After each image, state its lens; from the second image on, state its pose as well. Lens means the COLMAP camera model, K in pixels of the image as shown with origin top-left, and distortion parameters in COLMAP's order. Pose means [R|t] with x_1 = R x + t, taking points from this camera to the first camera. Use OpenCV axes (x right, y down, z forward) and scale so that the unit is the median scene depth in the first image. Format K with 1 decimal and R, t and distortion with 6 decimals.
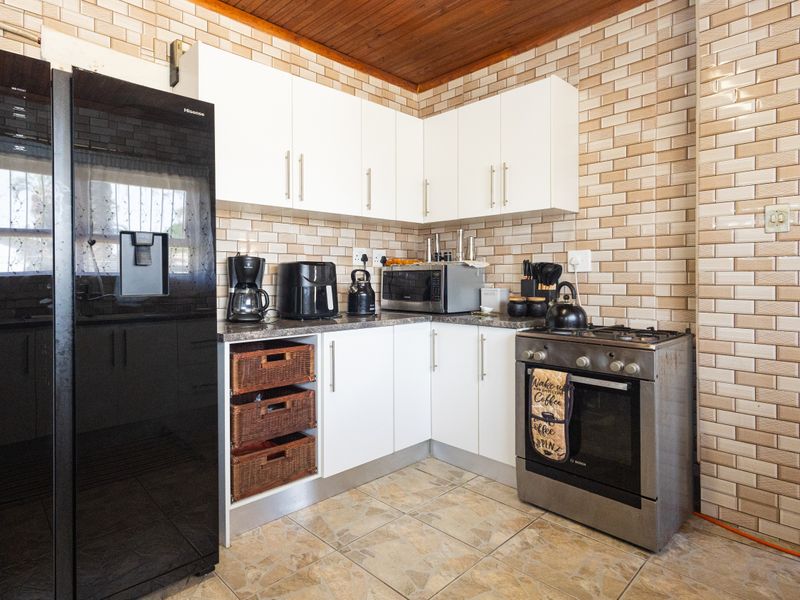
lens RADIAL K [[425.2, 0, 406.4], [0, 425.2, 275.2], [0, 0, 1]] dist [0.014509, 0.001442]
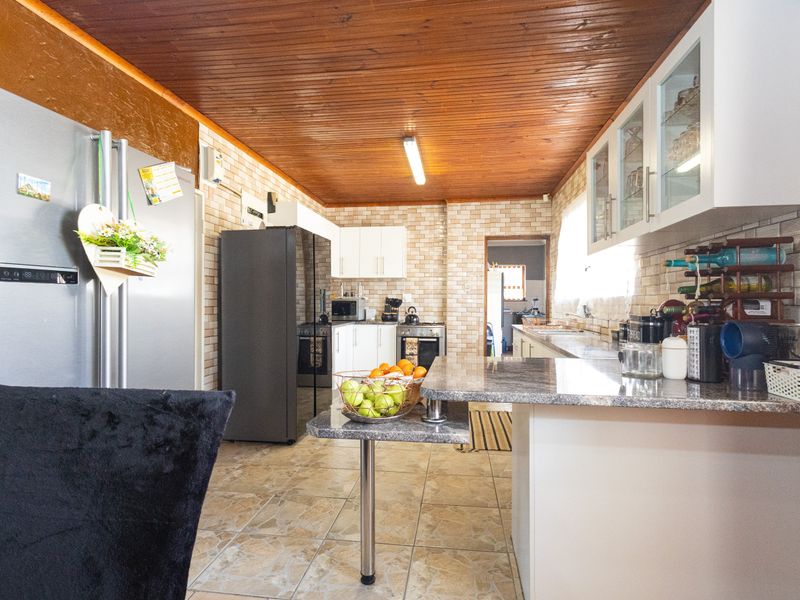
lens RADIAL K [[425.2, 0, 399.8], [0, 425.2, 301.8], [0, 0, 1]] dist [0.014509, 0.001442]
pose [[0.766813, 0.005055, 0.641851, -1.284203], [-0.009771, 0.999945, 0.003797, -0.021132], [-0.641796, -0.009183, 0.766820, -0.926496]]
